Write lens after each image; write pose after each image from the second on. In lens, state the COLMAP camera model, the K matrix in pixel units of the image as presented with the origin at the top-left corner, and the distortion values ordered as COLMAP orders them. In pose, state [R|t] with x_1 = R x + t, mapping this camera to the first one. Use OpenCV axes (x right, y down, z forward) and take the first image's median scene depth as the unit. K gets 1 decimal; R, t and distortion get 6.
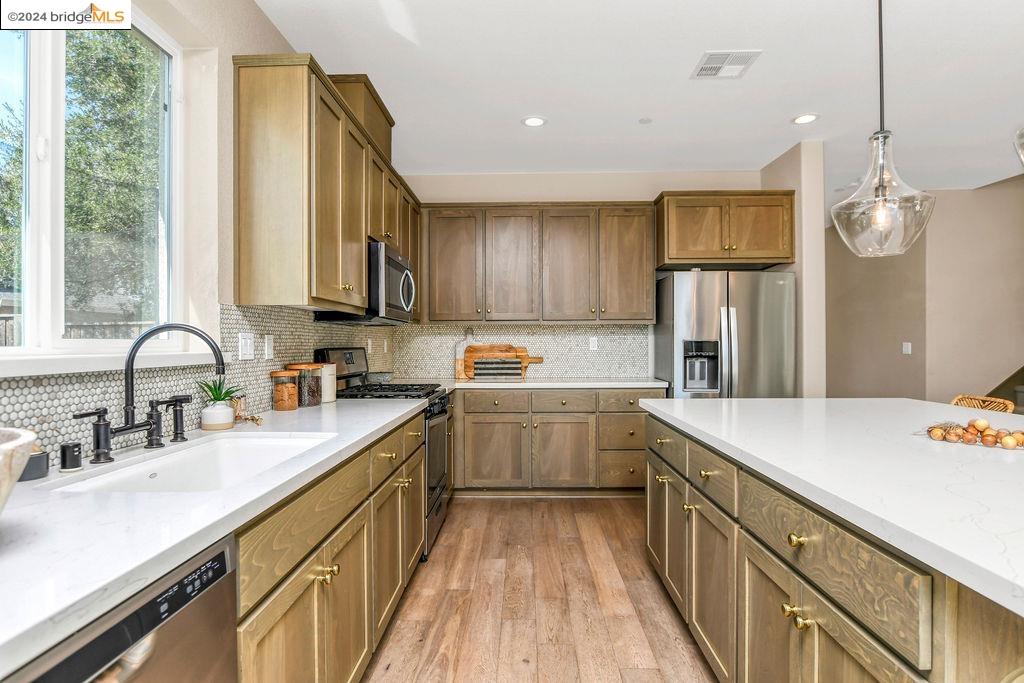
lens RADIAL K [[557.2, 0, 508.7], [0, 557.2, 344.0], [0, 0, 1]] dist [-0.001217, -0.003037]
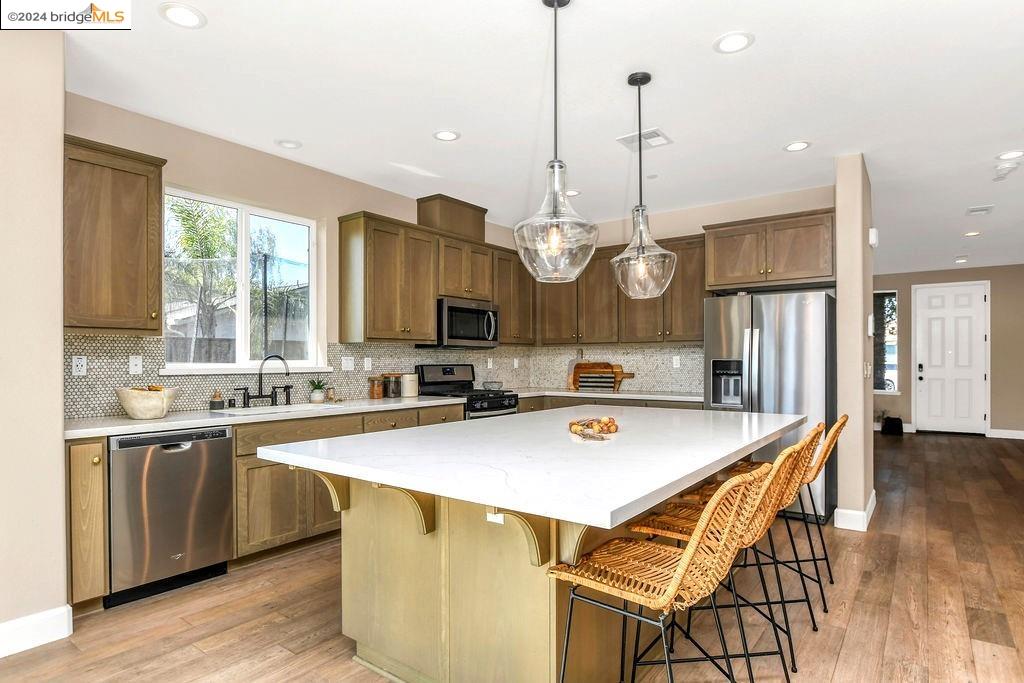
lens RADIAL K [[557.2, 0, 498.8], [0, 557.2, 356.4], [0, 0, 1]] dist [-0.001217, -0.003037]
pose [[0.810571, -0.002348, -0.585636, 0.603530], [-0.001322, 0.999982, -0.005839, -0.005575], [0.585639, 0.005507, 0.810553, -0.146397]]
